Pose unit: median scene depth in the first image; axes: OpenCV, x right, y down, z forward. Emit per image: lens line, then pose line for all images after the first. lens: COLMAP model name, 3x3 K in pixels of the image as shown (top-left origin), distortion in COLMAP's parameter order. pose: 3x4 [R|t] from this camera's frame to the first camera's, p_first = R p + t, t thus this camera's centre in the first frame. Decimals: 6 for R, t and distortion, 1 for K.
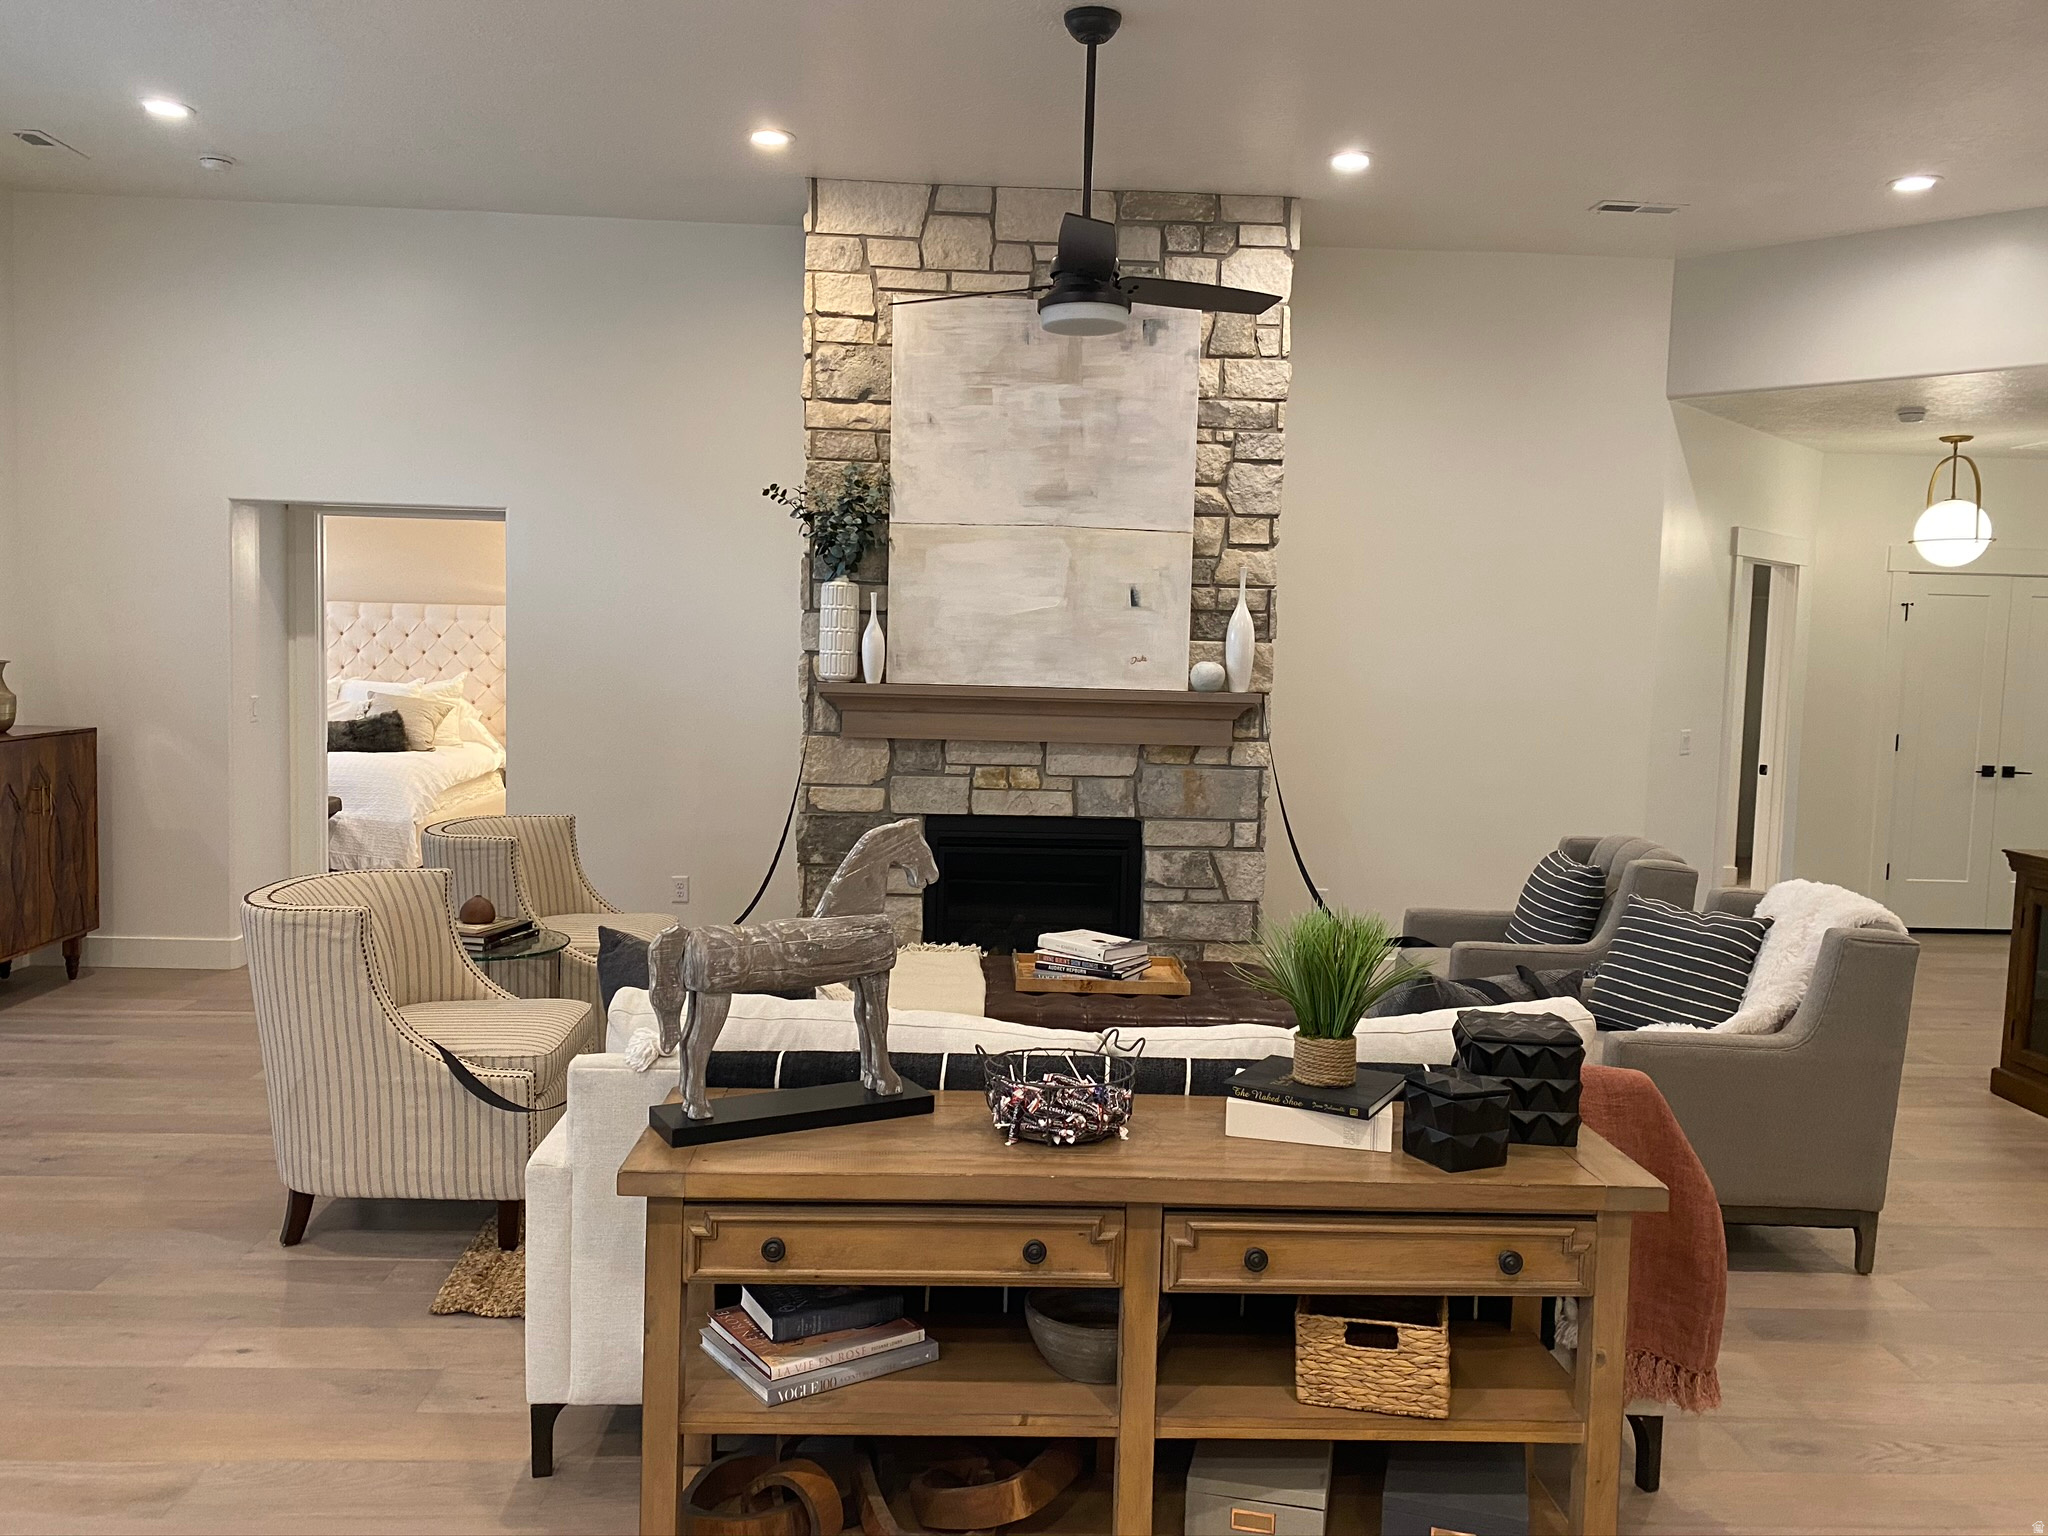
lens RADIAL K [[1587.3, 0, 1024.0], [0, 1587.3, 768.0], [0, 0, 1]] dist [-0.037483, 0.044445]
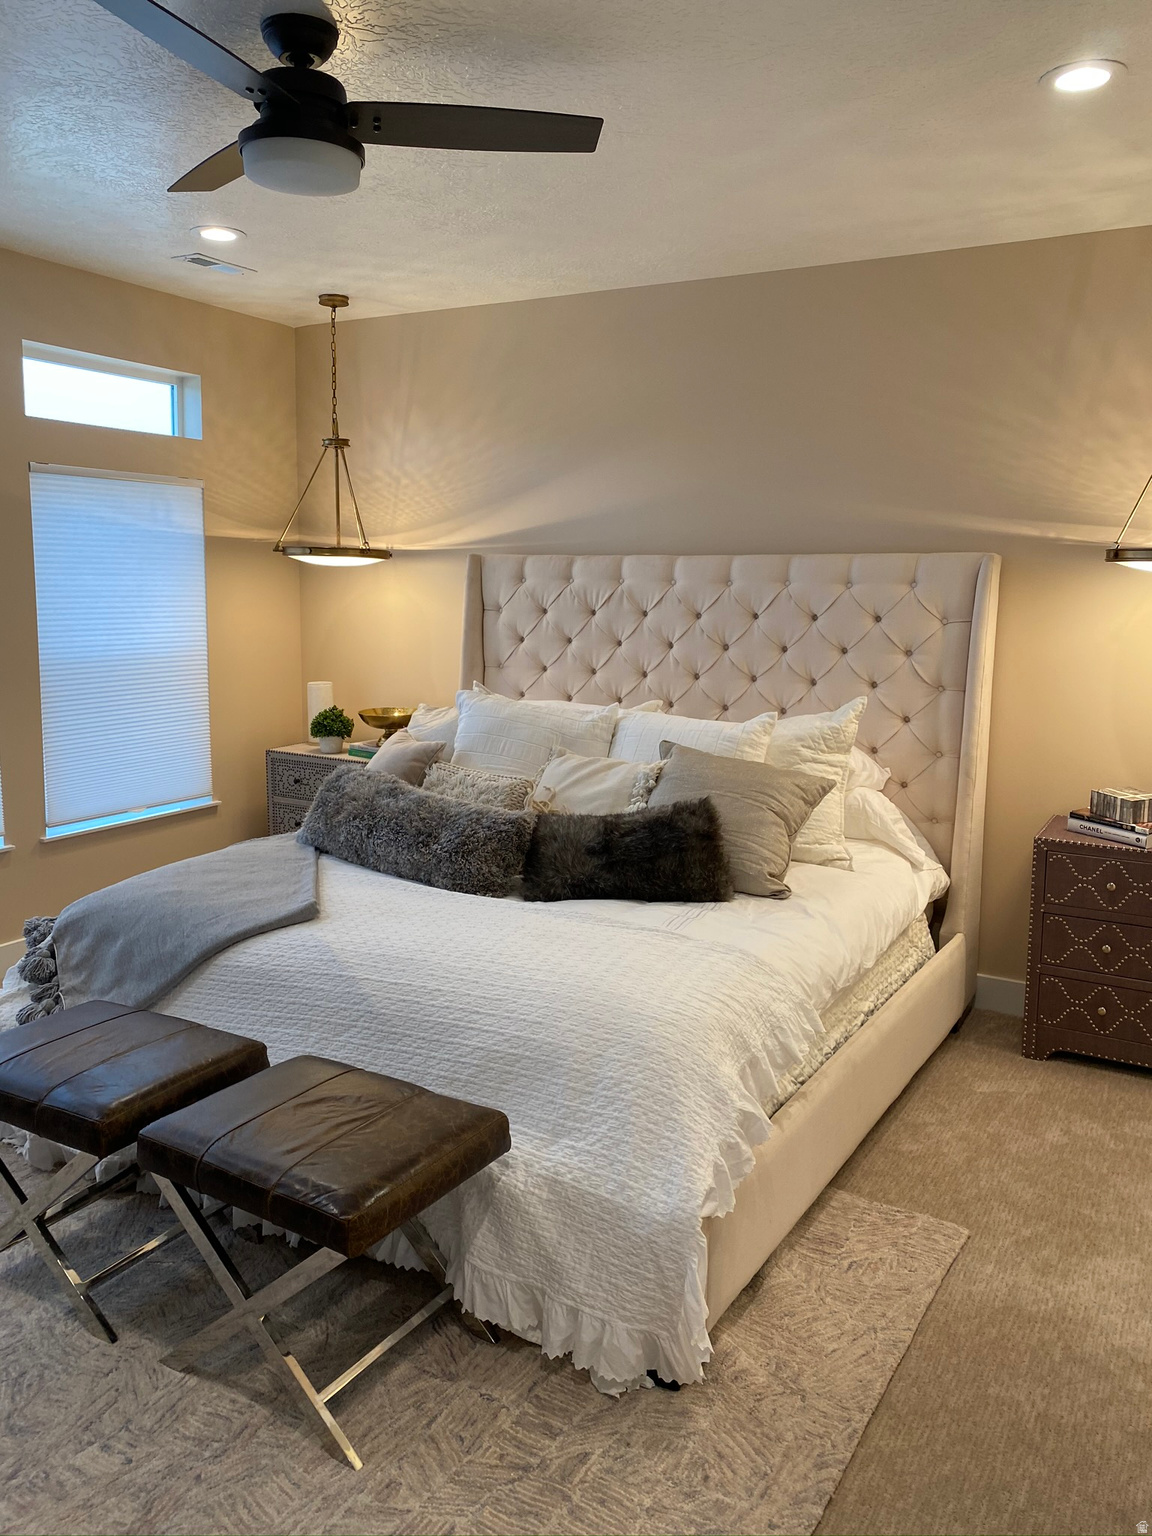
lens RADIAL K [[1190.4, 0, 576.0], [0, 1190.4, 768.0], [0, 0, 1]] dist [-0.037483, 0.044445]
pose [[0.849886, 0.059335, -0.523615, -0.249173], [-0.028166, 0.997335, 0.067300, -0.063229], [0.526213, -0.042449, 0.849293, 0.681056]]
